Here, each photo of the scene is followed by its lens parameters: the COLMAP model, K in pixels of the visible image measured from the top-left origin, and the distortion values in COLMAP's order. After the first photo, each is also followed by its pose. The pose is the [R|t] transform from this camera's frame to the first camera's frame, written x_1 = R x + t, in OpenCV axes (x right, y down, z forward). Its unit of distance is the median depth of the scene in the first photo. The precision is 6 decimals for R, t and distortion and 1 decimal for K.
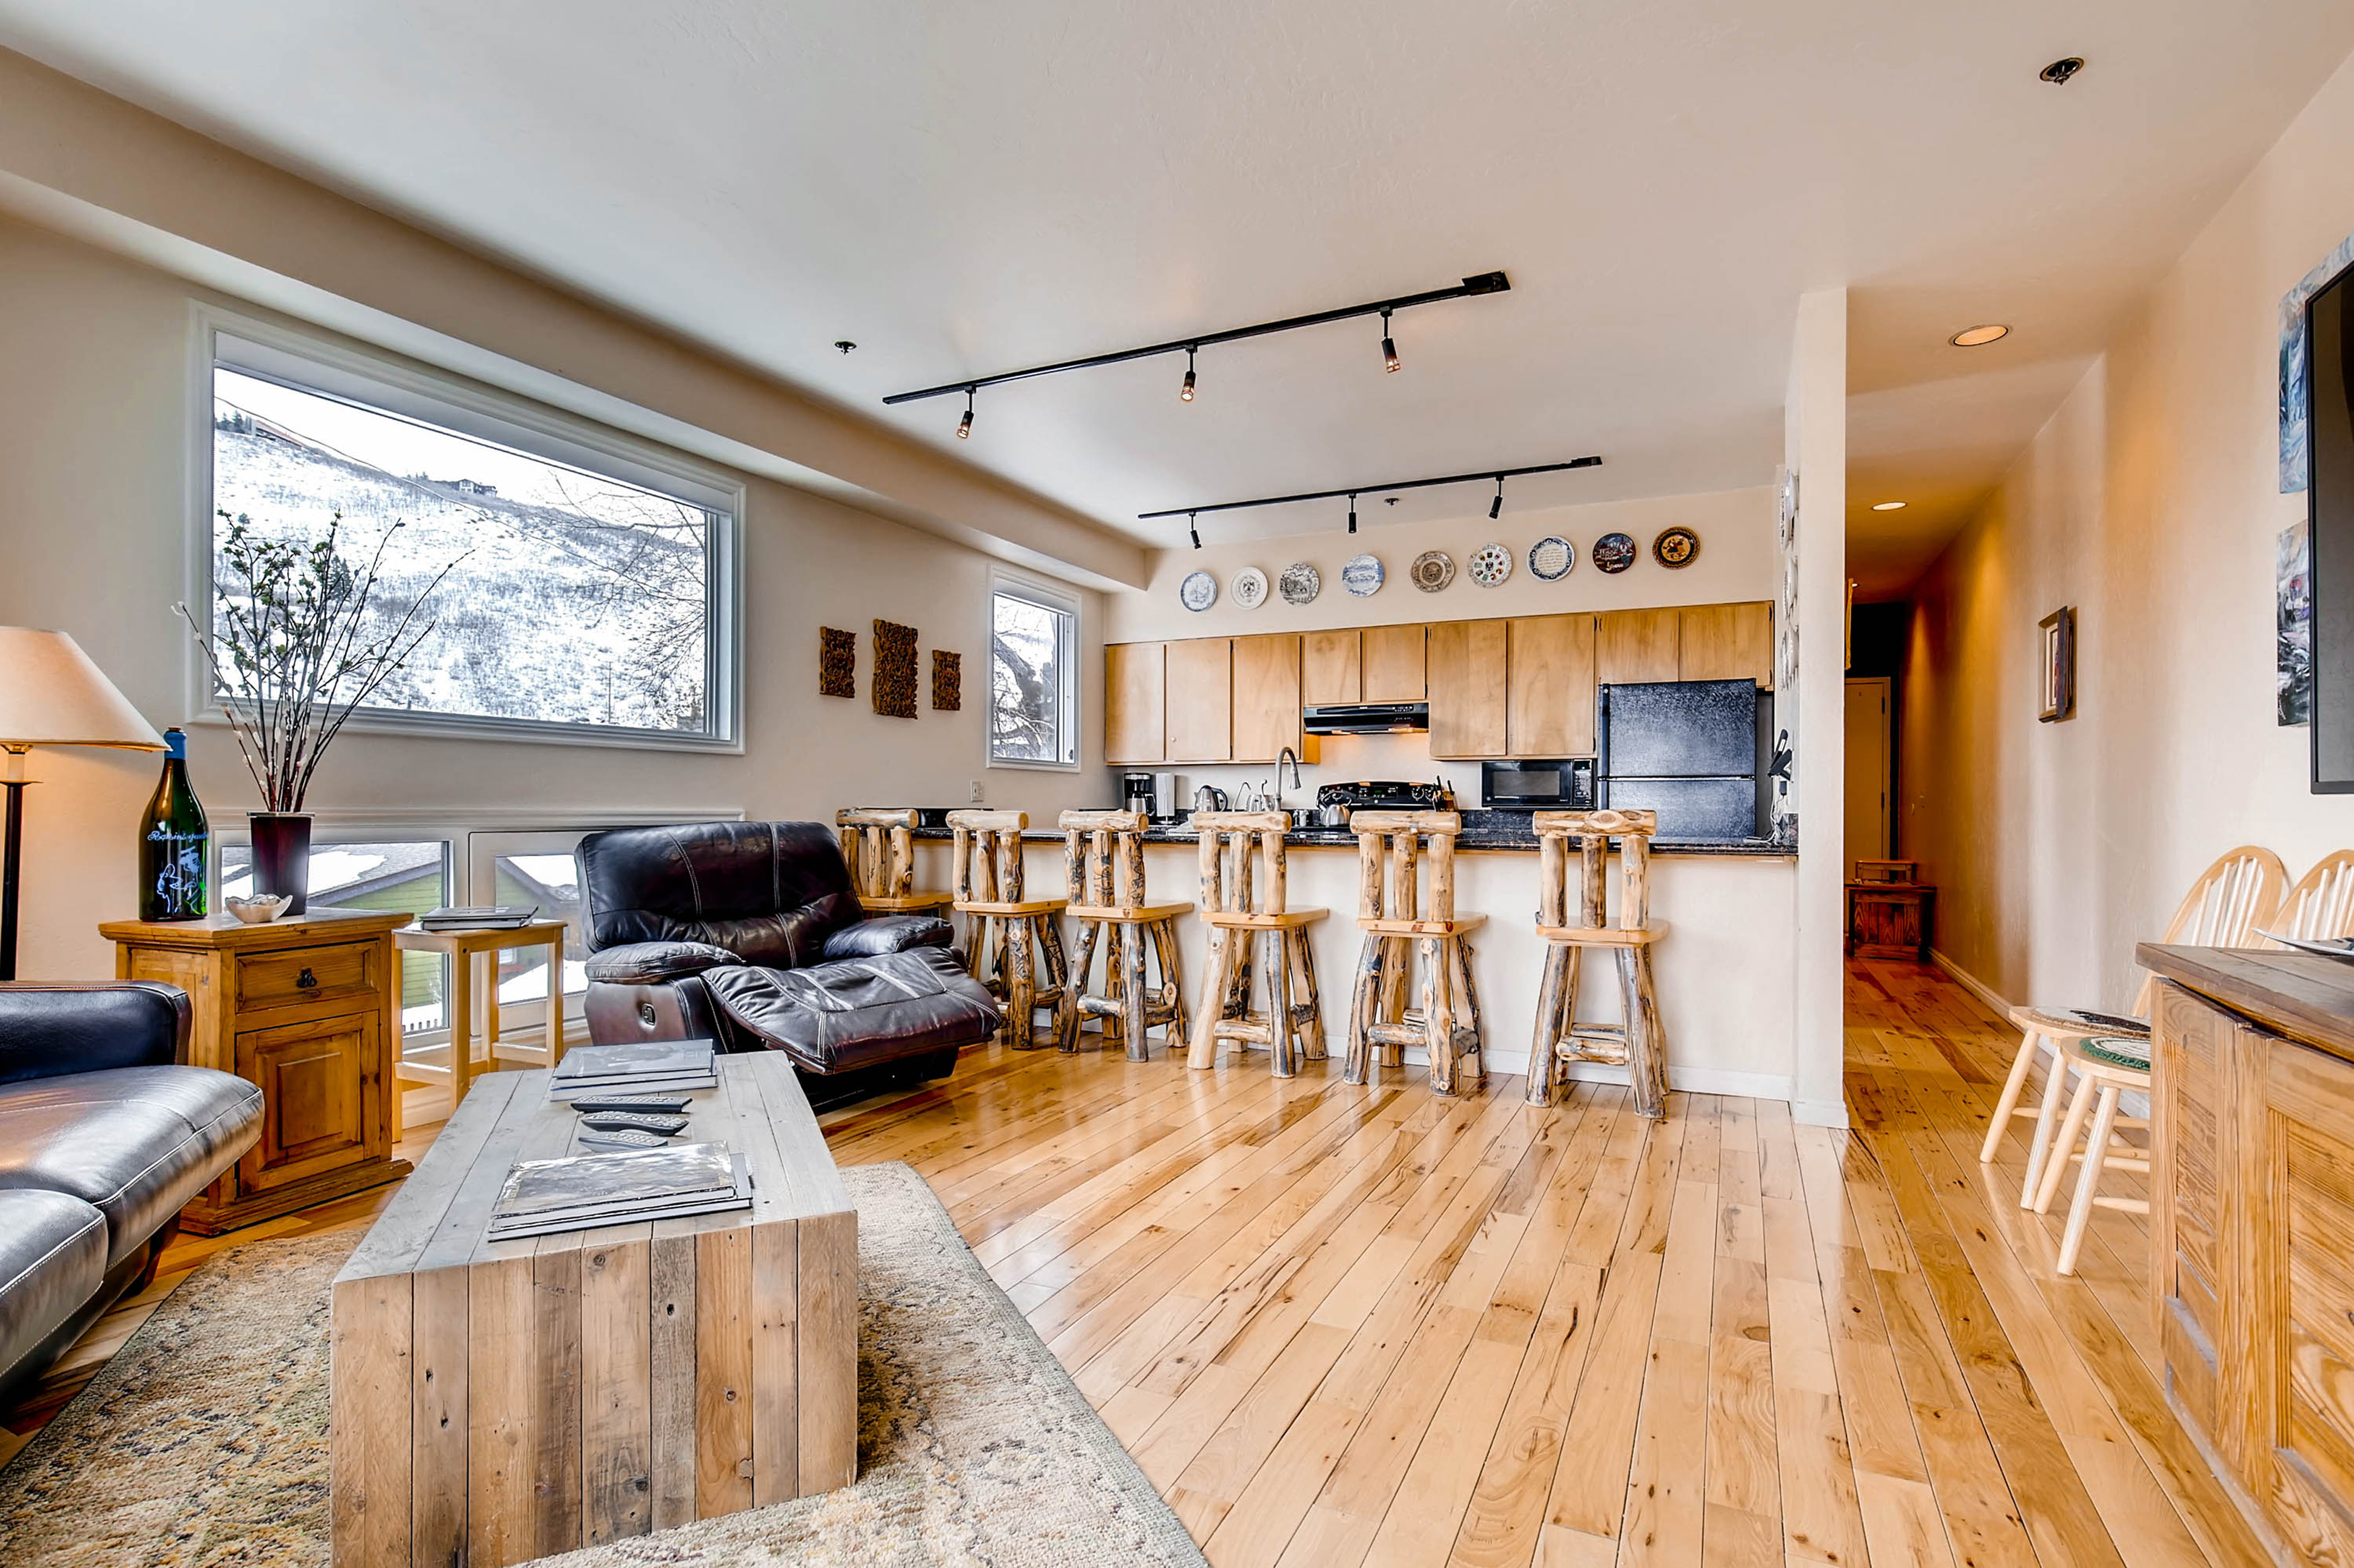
lens RADIAL K [[1173.2, 0, 1170.6], [0, 1173.2, 796.3], [0, 0, 1]] dist [-0.001878, -0.001495]
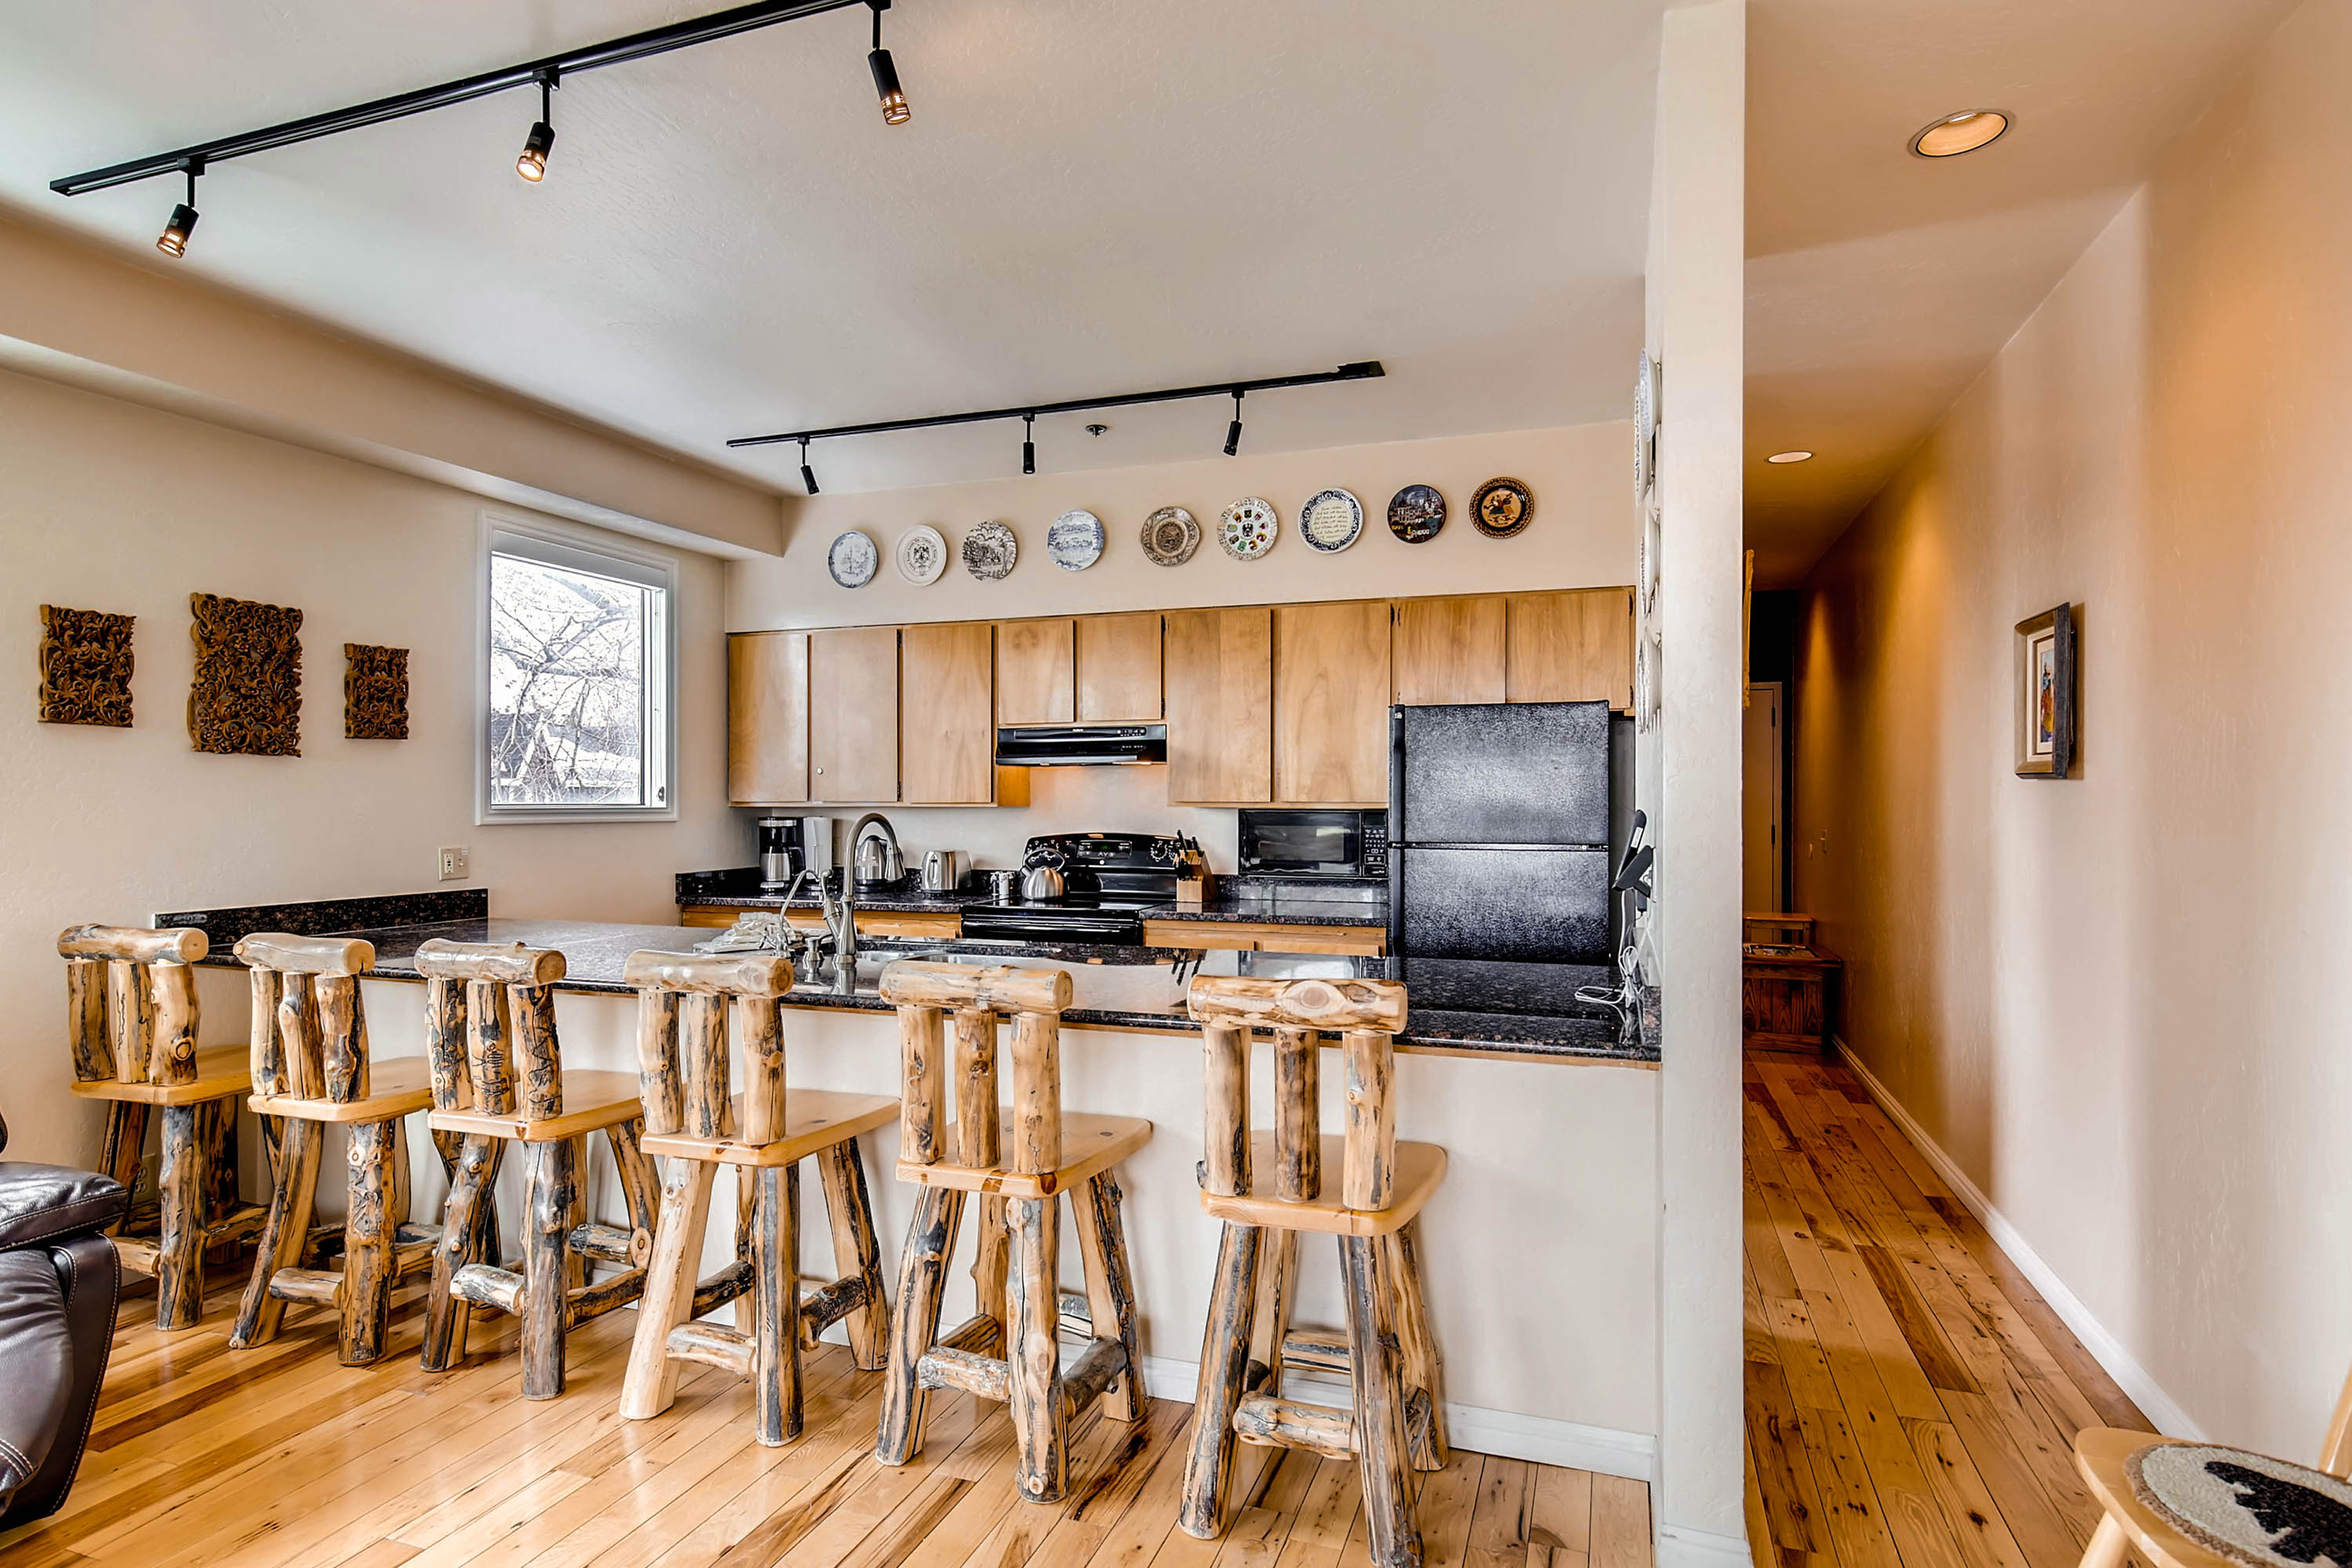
lens RADIAL K [[1269.9, 0, 1177.1], [0, 1269.9, 783.4], [0, 0, 1]] dist [0.010169, -0.001959]
pose [[0.993197, -0.002199, 0.116428, 0.155312], [0.002522, 0.999993, -0.002625, -0.048032], [-0.116421, 0.002900, 0.993196, 0.280669]]
